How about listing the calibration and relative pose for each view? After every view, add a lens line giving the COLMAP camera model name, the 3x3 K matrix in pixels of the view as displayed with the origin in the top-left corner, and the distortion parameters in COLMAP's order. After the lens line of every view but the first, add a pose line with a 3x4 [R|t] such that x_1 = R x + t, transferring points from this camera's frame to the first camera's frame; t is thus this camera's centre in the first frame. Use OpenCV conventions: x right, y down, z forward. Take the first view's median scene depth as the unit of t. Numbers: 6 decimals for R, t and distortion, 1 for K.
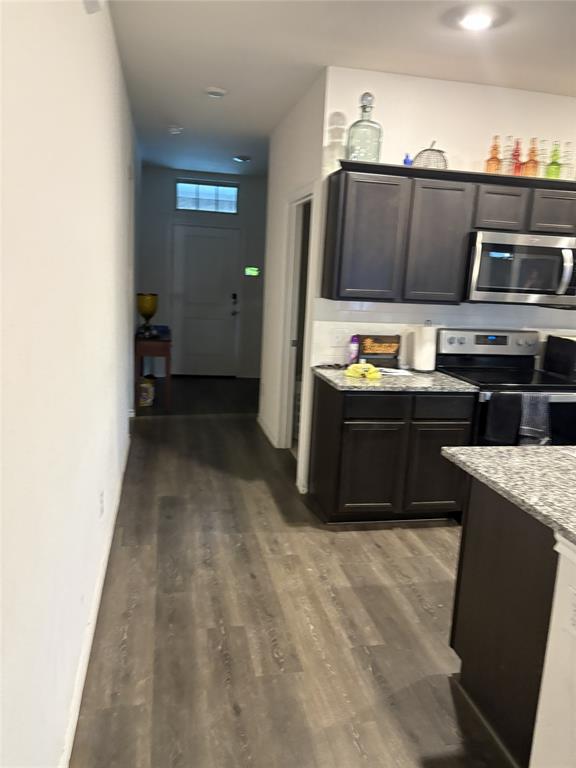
lens RADIAL K [[590.6, 0, 287.4], [0, 590.6, 381.2], [0, 0, 1]] dist [0.037225, -0.039570]
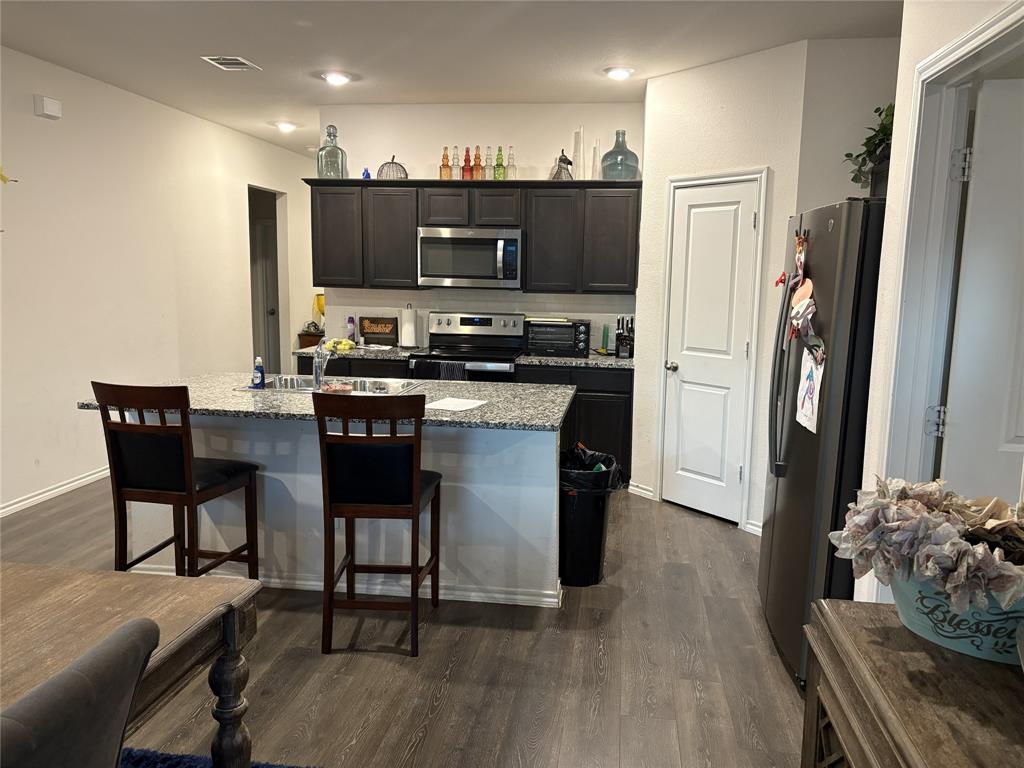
lens RADIAL K [[787.5, 0, 535.1], [0, 787.5, 395.6], [0, 0, 1]] dist [0.037225, -0.039570]
pose [[0.948435, 0.019218, -0.316389, 1.007877], [-0.030028, 0.999119, -0.029328, 0.121511], [0.315547, 0.037317, 0.948176, -0.411548]]
